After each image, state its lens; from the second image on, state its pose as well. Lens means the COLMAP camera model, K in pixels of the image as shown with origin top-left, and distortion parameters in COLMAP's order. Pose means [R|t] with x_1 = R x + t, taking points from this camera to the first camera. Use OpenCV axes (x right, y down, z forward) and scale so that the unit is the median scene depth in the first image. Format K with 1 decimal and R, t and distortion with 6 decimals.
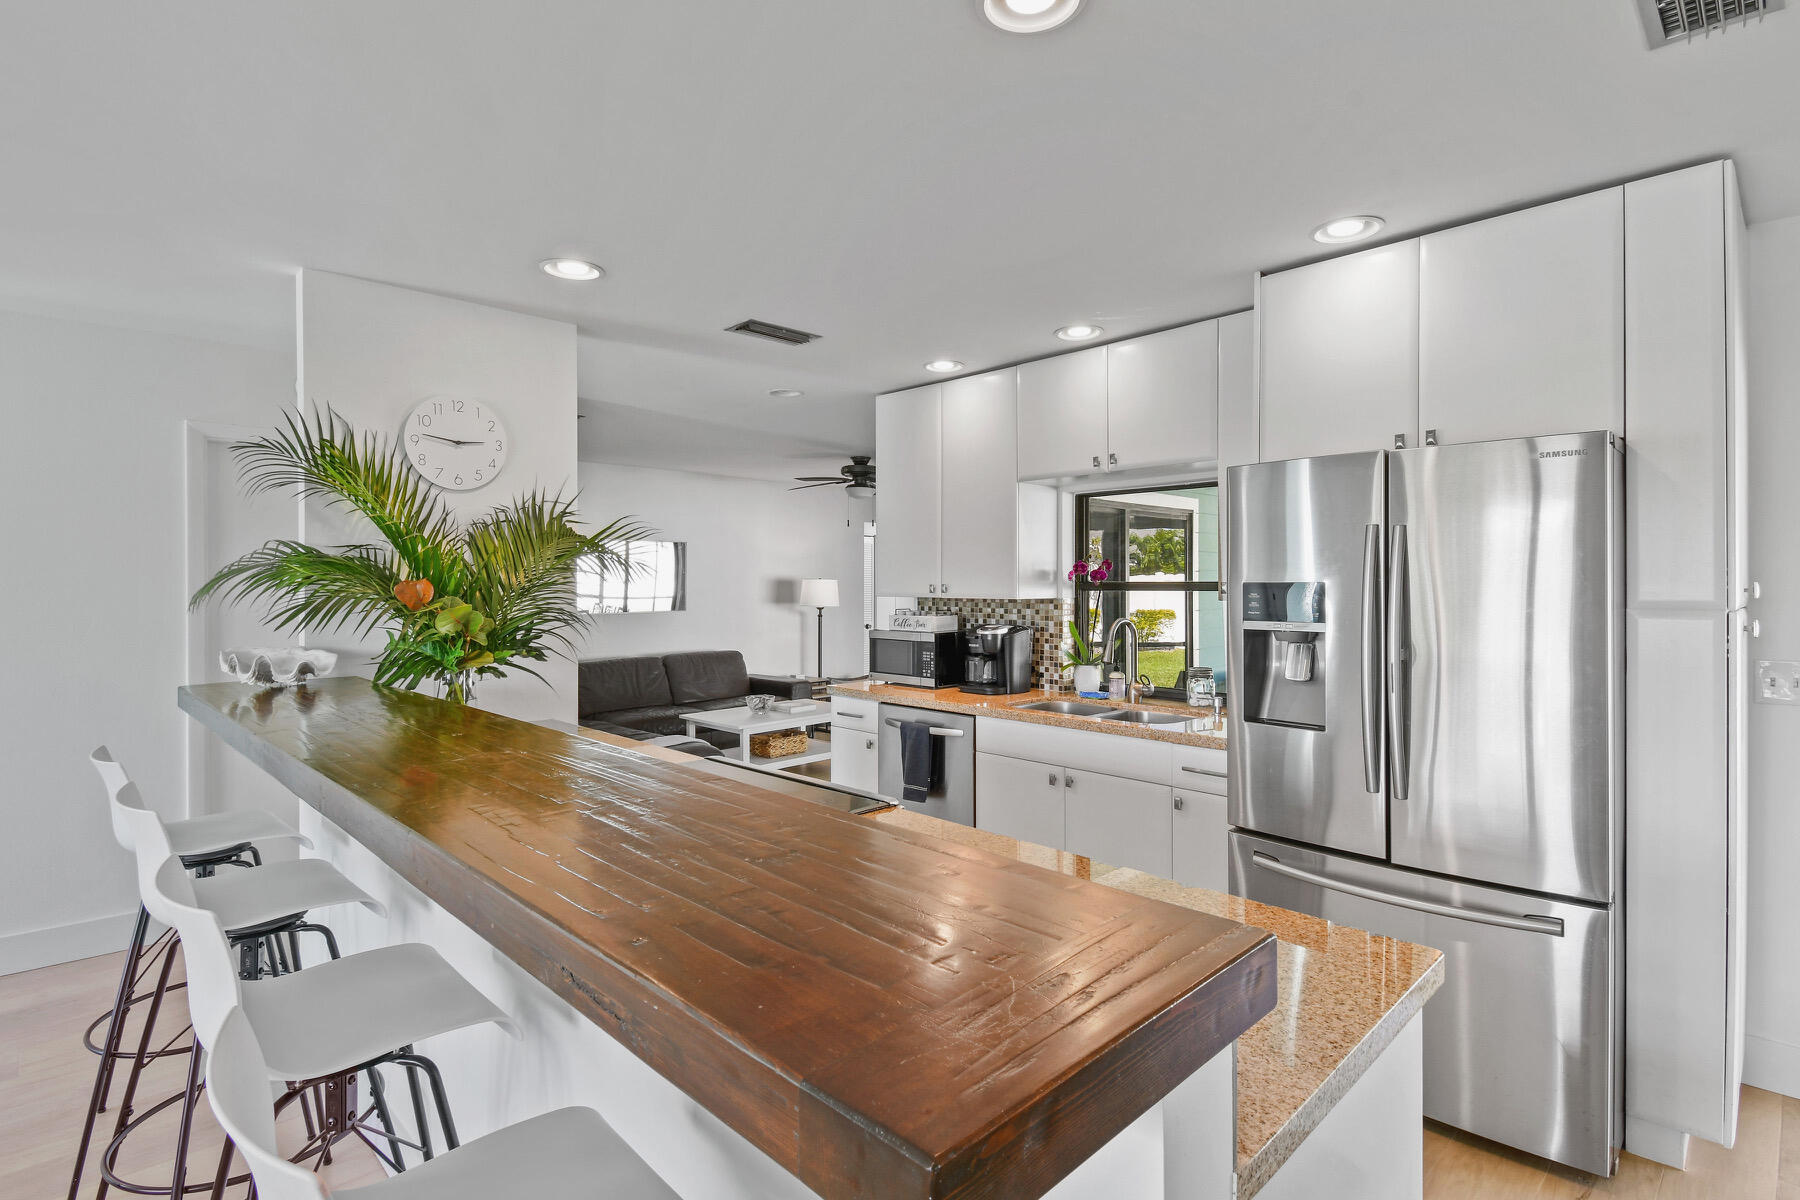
lens RADIAL K [[861.7, 0, 898.4], [0, 861.7, 587.8], [0, 0, 1]] dist [-0.000241, -0.001172]
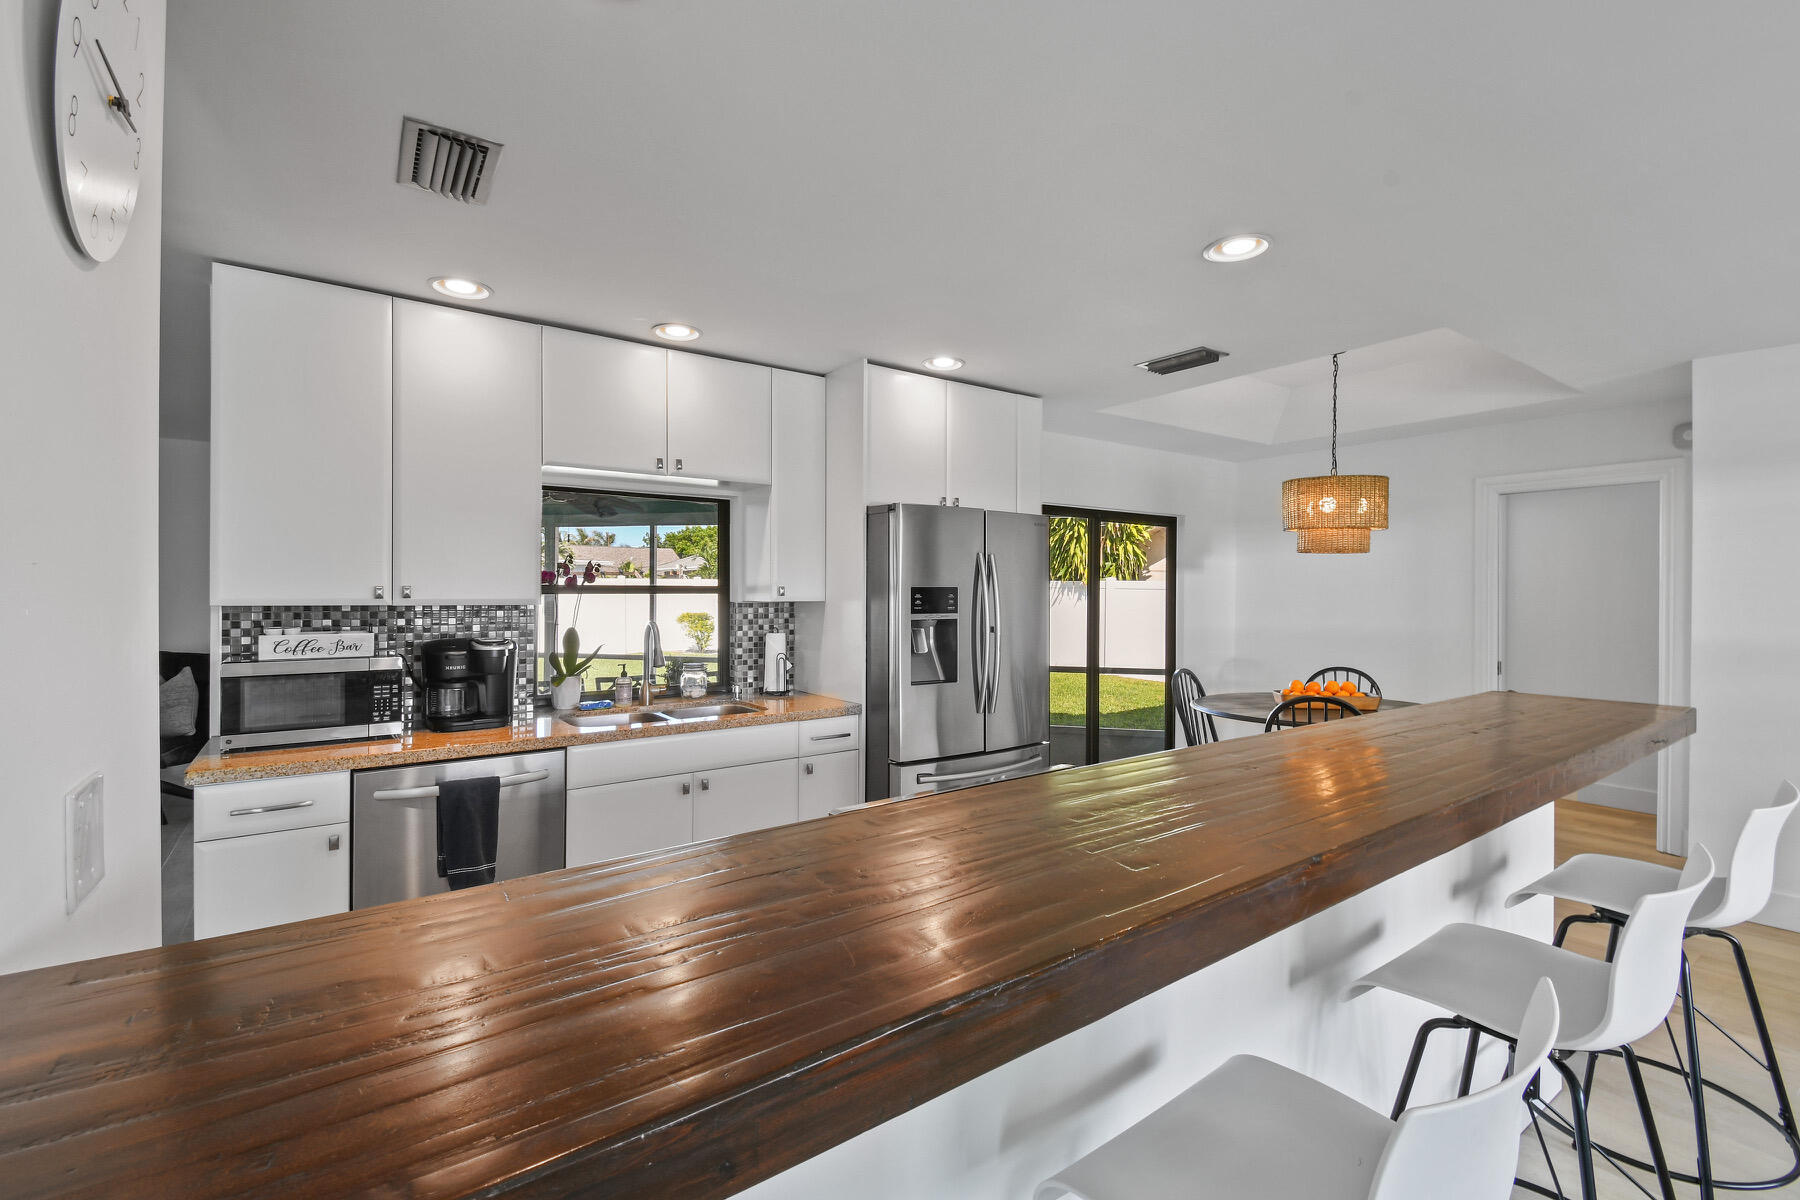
lens RADIAL K [[784.2, 0, 910.4], [0, 784.2, 589.5], [0, 0, 1]] dist [0.019793, -0.026769]
pose [[0.133075, 0.000698, 0.991106, -0.540881], [0.000182, 1.000000, -0.000729, -0.000860], [-0.991106, 0.000277, 0.133075, 0.513540]]
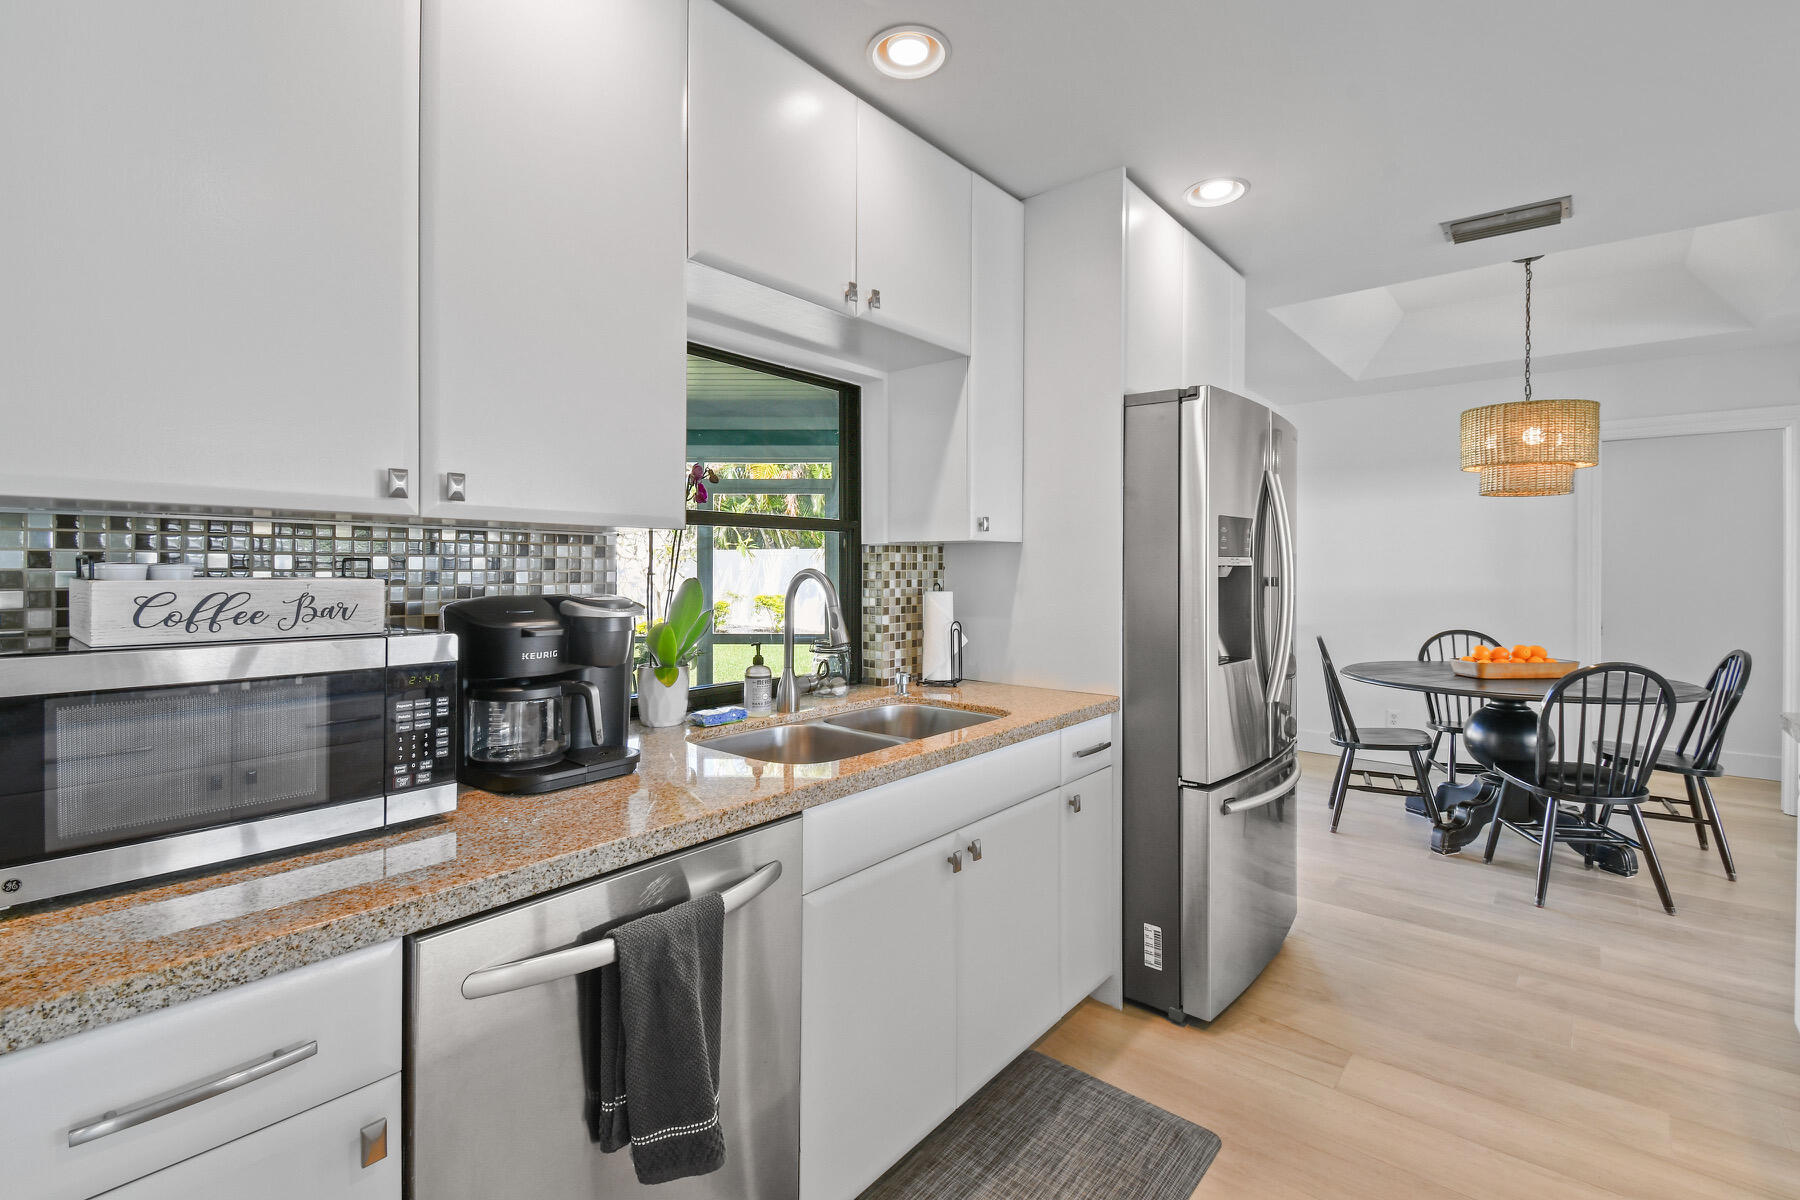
lens RADIAL K [[799.2, 0, 900.4], [0, 799.2, 569.4], [0, 0, 1]] dist [0.020181, -0.016910]
pose [[-0.107065, -0.004902, 0.994240, -0.258662], [-0.000539, 0.999988, 0.004873, 0.029507], [-0.994252, -0.000014, -0.107066, 0.885599]]
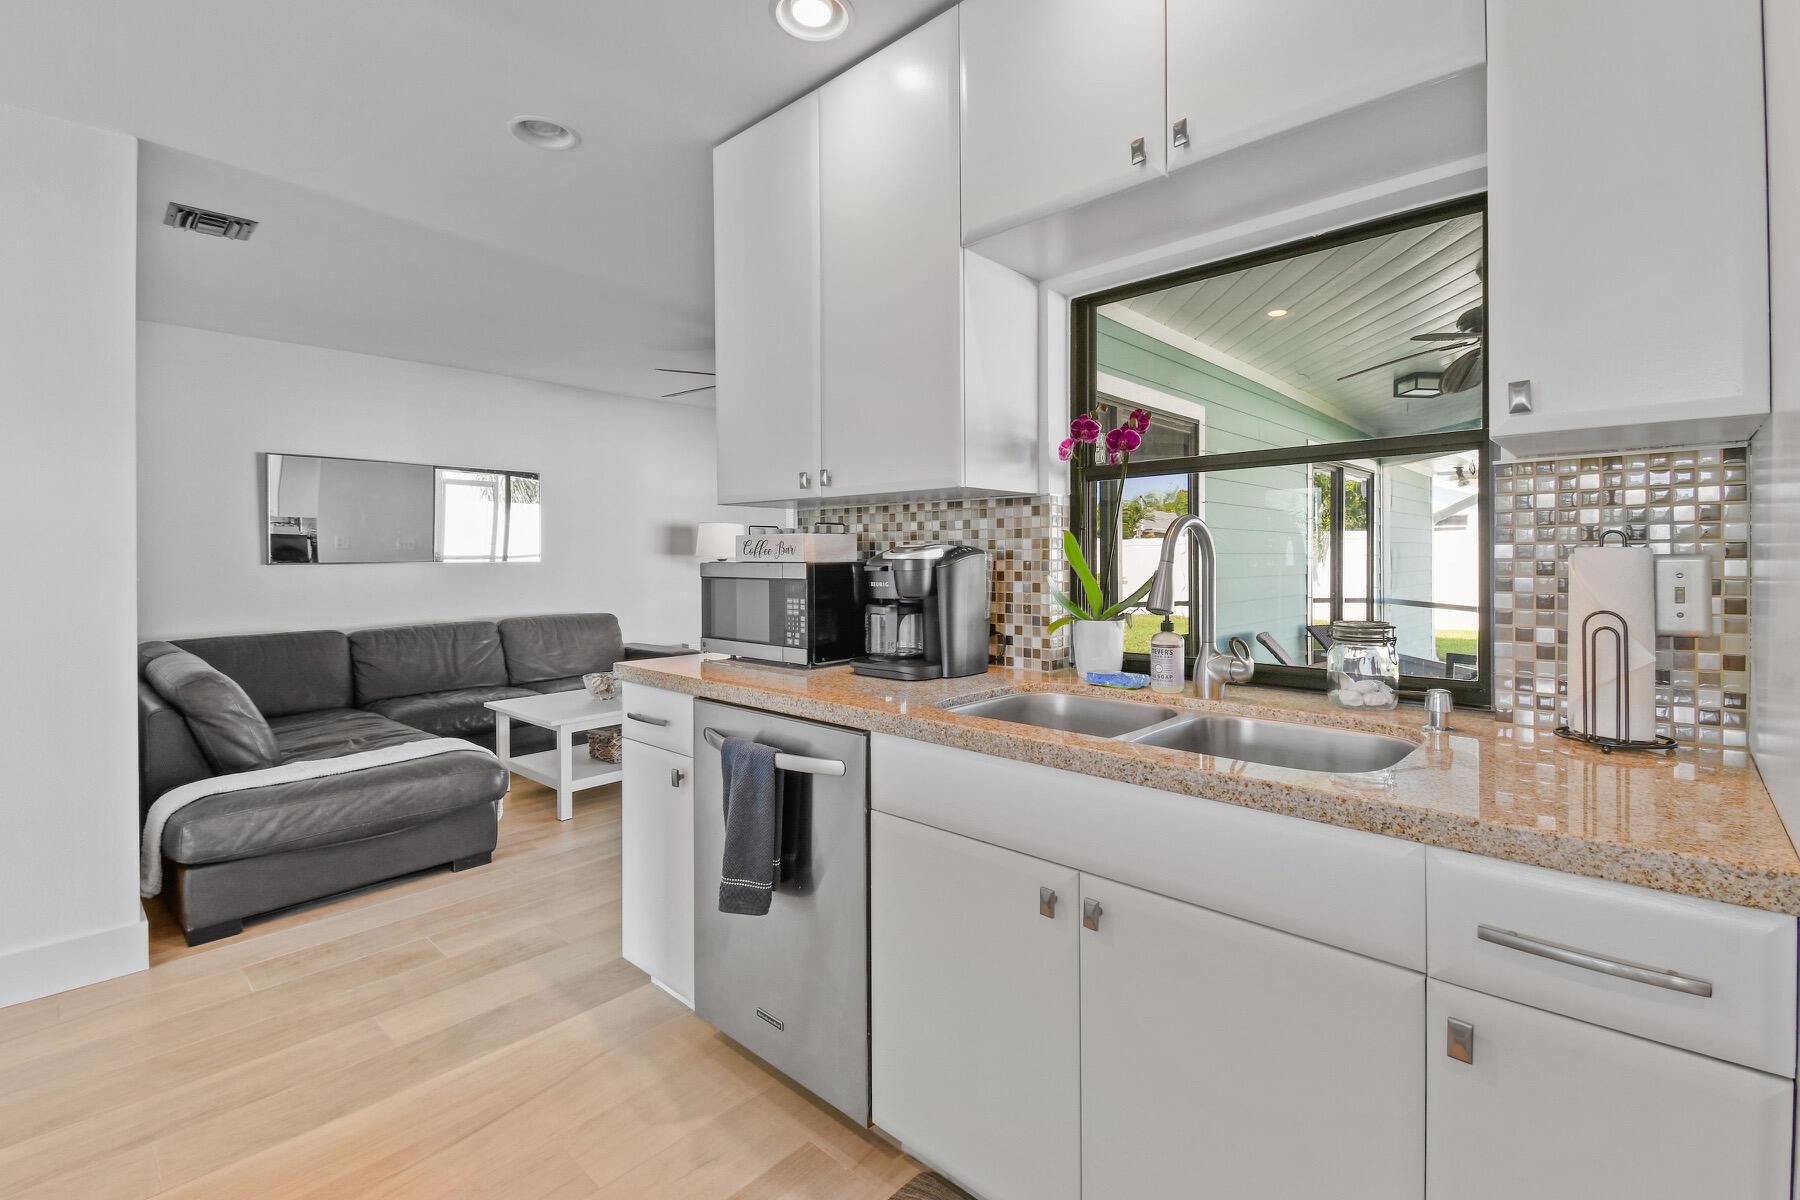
lens RADIAL K [[799.2, 0, 900.4], [0, 799.2, 569.4], [0, 0, 1]] dist [0.020181, -0.016910]
pose [[0.998692, -0.004386, 0.050939, 0.075226], [0.003886, 0.999943, 0.009914, 0.052879], [-0.050980, -0.009703, 0.998653, 0.516550]]
